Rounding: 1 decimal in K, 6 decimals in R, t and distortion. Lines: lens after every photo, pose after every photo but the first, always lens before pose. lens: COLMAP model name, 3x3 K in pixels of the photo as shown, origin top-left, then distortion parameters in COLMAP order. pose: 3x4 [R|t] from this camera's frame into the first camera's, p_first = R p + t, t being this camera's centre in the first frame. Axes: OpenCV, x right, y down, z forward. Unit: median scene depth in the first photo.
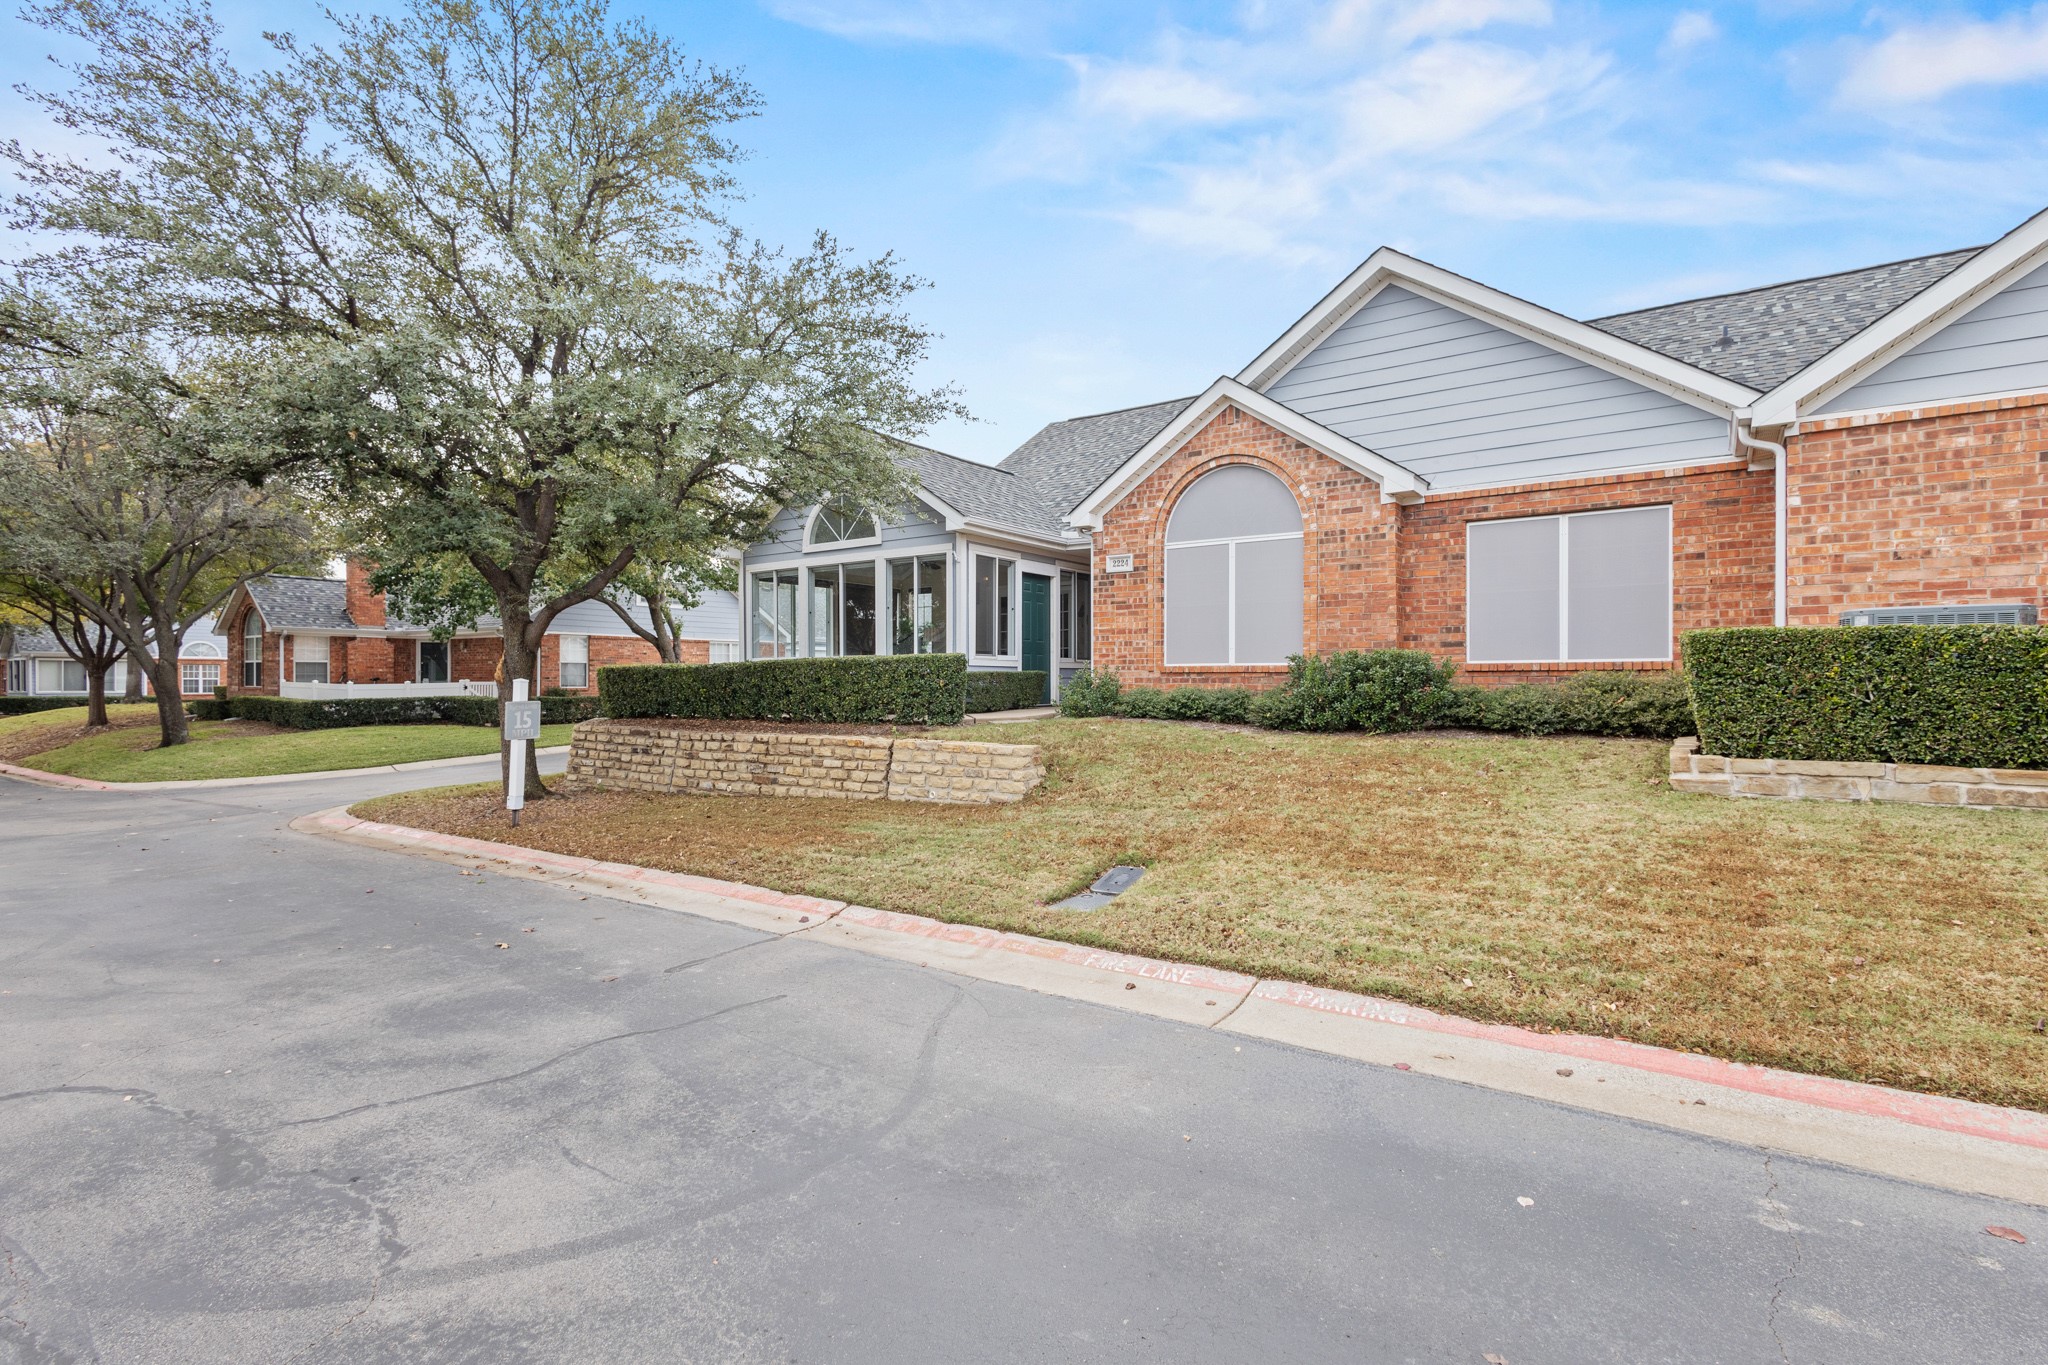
lens RADIAL K [[958.0, 0, 1022.5], [0, 958.0, 654.0], [0, 0, 1]] dist [0.007563, -0.000582]
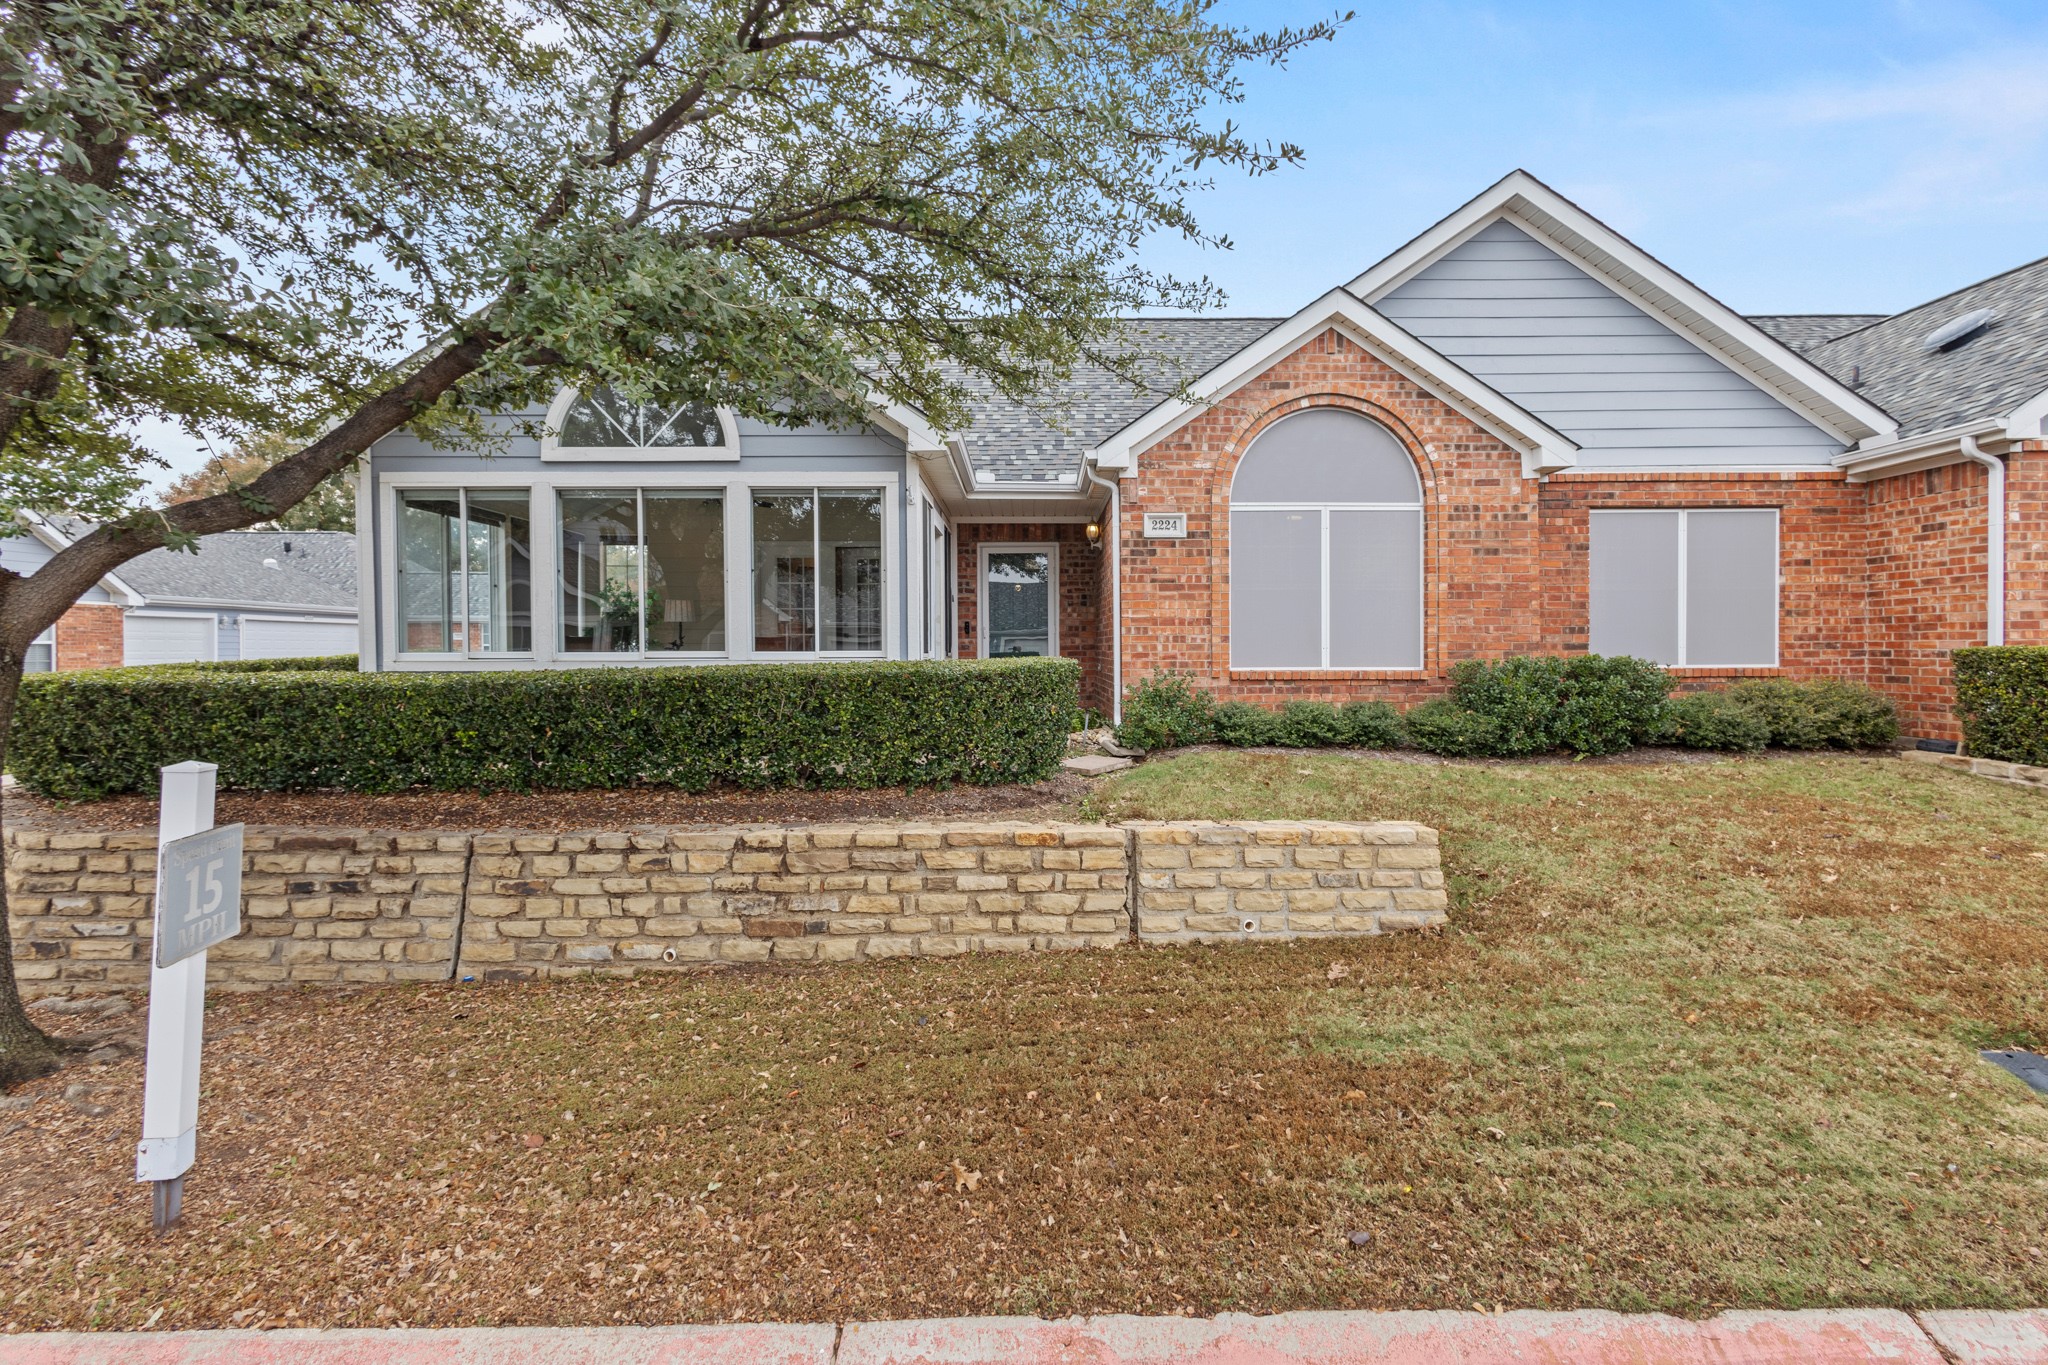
lens RADIAL K [[958.0, 0, 1022.5], [0, 958.0, 654.0], [0, 0, 1]] dist [0.007563, -0.000582]
pose [[0.811652, -0.006384, 0.584106, -0.463956], [-0.012689, 0.999512, 0.028556, -0.021258], [-0.584003, -0.030589, 0.811175, 0.561495]]
